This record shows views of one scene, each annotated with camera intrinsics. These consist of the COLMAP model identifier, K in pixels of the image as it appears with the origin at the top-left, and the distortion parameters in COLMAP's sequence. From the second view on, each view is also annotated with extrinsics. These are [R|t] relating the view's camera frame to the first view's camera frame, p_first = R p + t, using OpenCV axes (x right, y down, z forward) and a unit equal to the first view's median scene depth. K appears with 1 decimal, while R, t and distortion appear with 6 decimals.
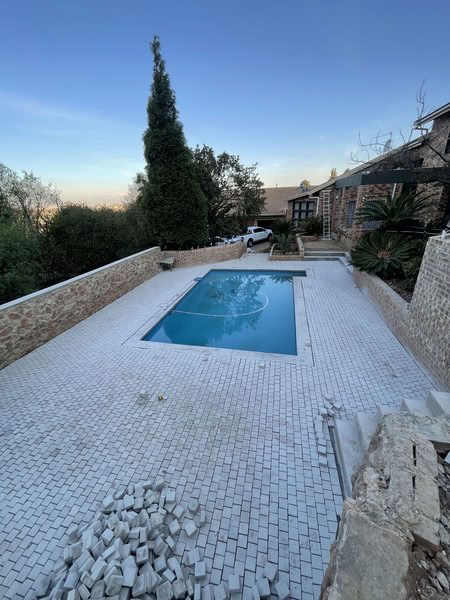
lens RADIAL K [[237.2, 0, 225.0], [0, 237.2, 300.0], [0, 0, 1]] dist [-0.002323, -0.000127]
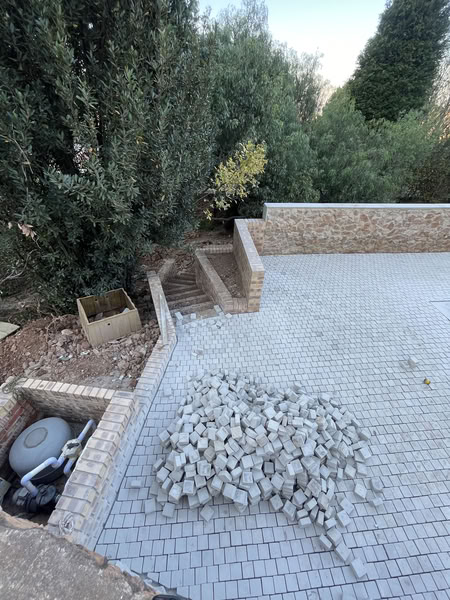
lens RADIAL K [[237.2, 0, 225.0], [0, 237.2, 300.0], [0, 0, 1]] dist [-0.002323, -0.000127]
pose [[0.306957, 0.647561, -0.697454, -0.109062], [-0.406364, 0.751850, 0.519221, 0.062738], [0.860607, 0.124042, 0.493932, -0.054708]]
